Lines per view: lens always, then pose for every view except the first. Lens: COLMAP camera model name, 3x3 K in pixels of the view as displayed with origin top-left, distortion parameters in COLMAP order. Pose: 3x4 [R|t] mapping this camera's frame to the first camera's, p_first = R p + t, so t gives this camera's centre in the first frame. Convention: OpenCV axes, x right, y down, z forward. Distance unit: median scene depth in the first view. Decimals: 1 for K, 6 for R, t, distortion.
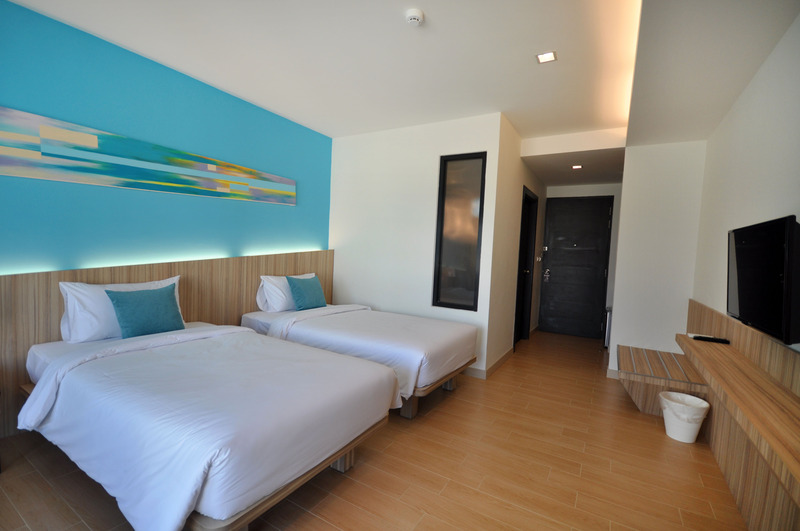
lens RADIAL K [[358.1, 0, 405.0], [0, 358.1, 269.8], [0, 0, 1]] dist [0.027846, -0.000309]
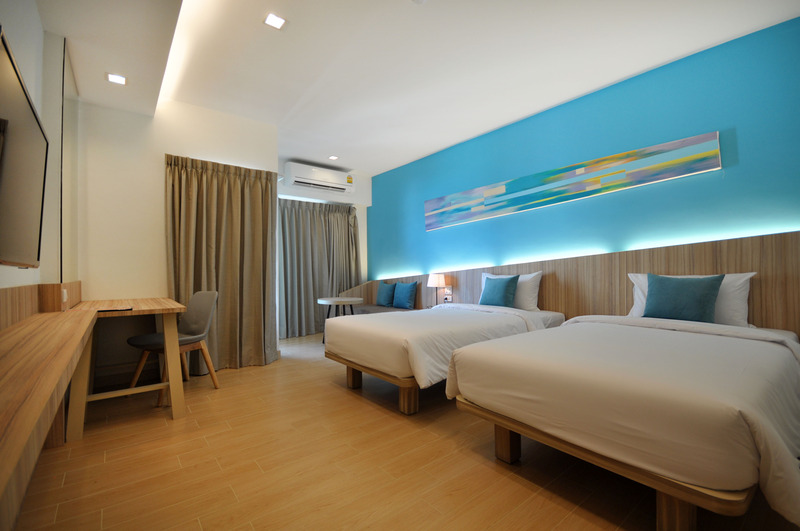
lens RADIAL K [[358.1, 0, 405.0], [0, 358.1, 269.8], [0, 0, 1]] dist [0.027846, -0.000309]
pose [[-0.350795, 0.007934, -0.936419, 0.620181], [-0.009639, 0.999881, 0.012083, 0.000560], [0.936403, 0.013265, -0.350676, 0.860229]]
